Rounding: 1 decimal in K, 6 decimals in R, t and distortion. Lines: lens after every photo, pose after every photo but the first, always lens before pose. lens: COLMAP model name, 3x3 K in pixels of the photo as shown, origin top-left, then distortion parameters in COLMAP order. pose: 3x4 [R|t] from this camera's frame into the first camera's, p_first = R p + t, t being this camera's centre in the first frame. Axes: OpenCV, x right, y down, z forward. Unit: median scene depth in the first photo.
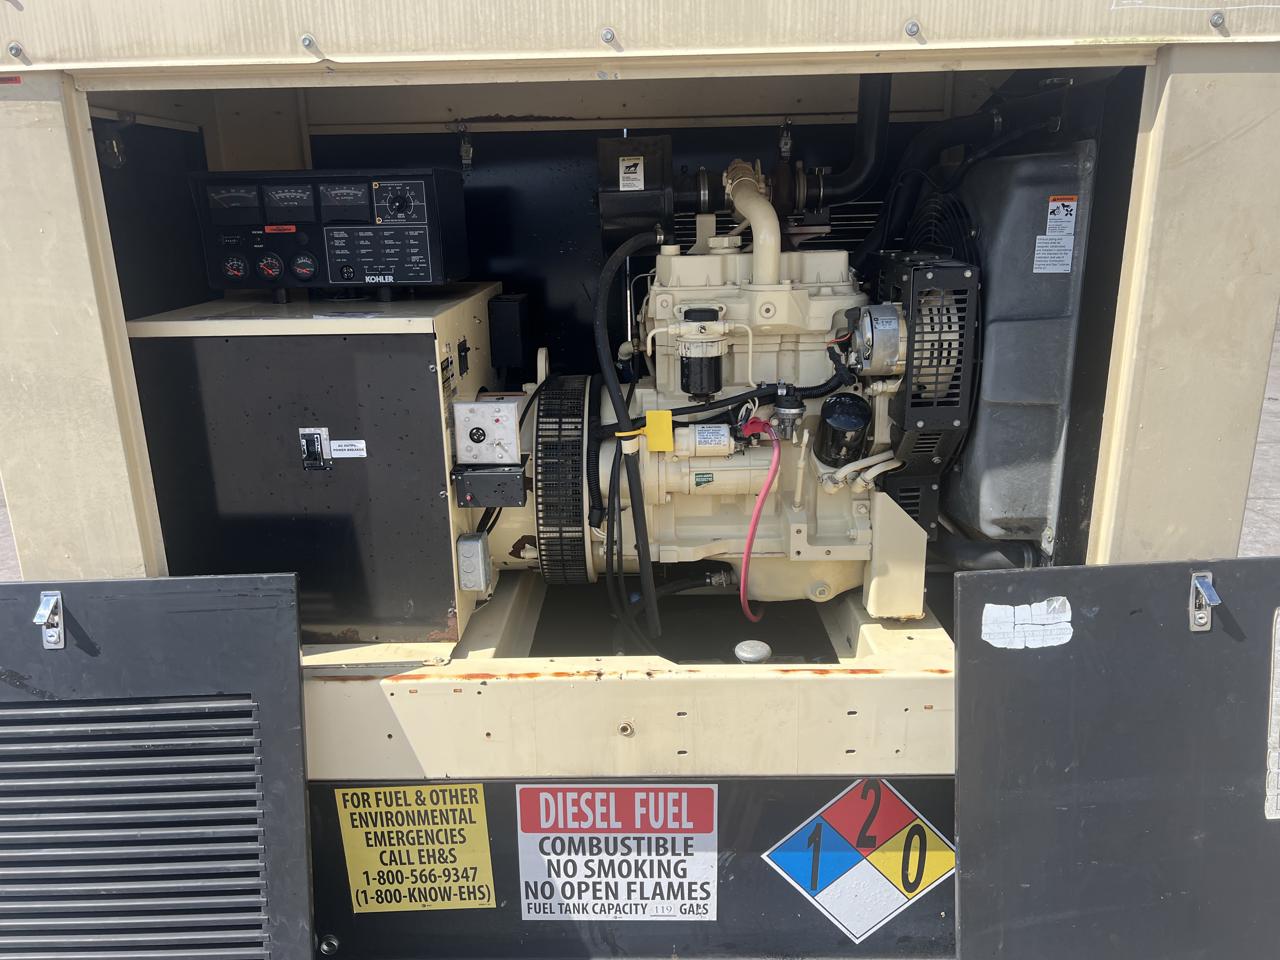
lens RADIAL K [[974.4, 0, 623.6], [0, 974.4, 464.3], [0, 0, 1]] dist [0.058740, -0.077787]
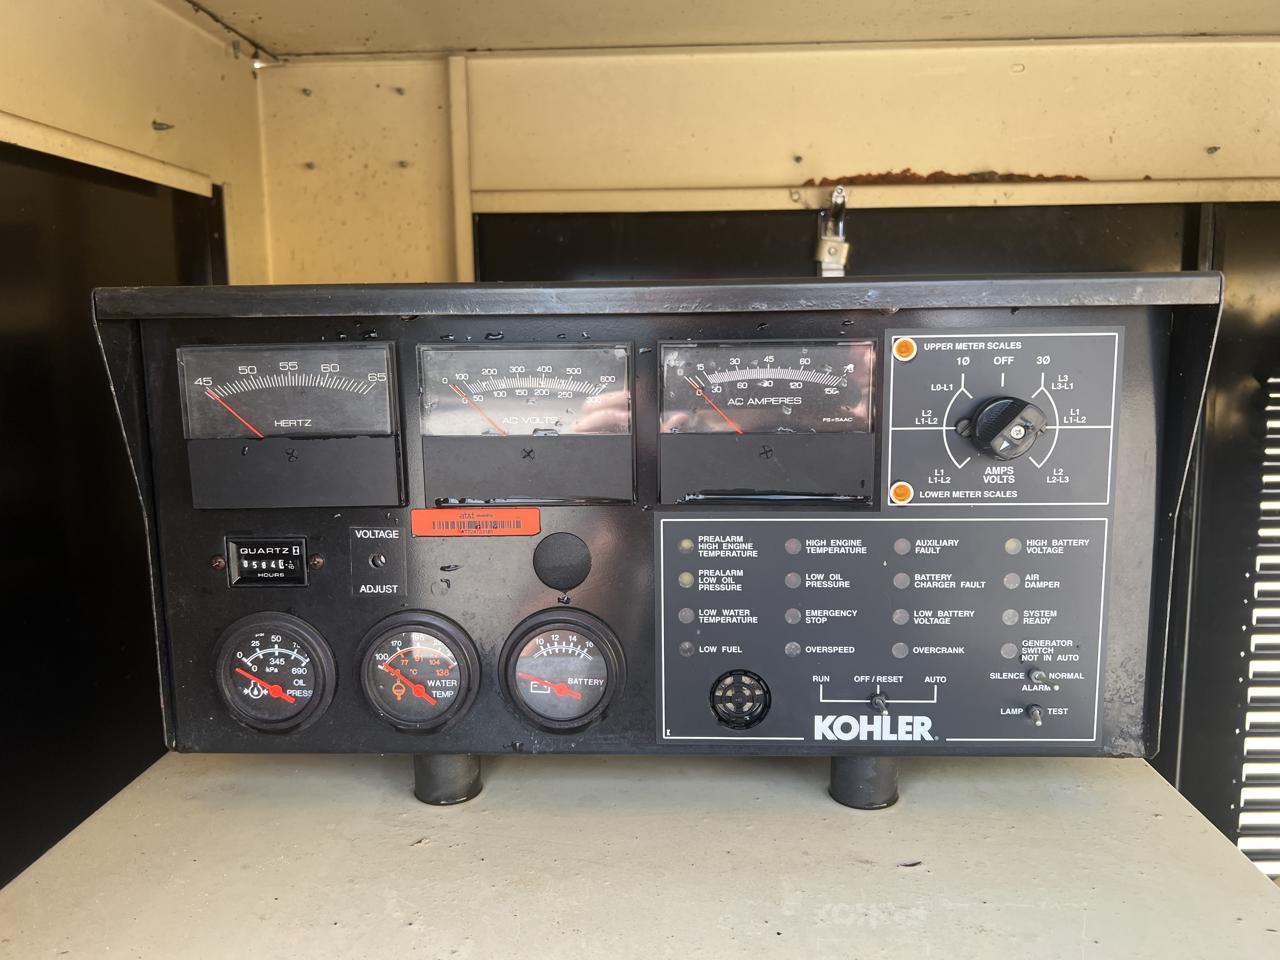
lens RADIAL K [[974.4, 0, 650.7], [0, 974.4, 471.8], [0, 0, 1]] dist [0.058740, -0.077787]
pose [[0.999826, 0.011936, -0.014327, -0.302820], [-0.013556, 0.992818, -0.118866, -0.223307], [0.012806, 0.119040, 0.992807, 0.760710]]
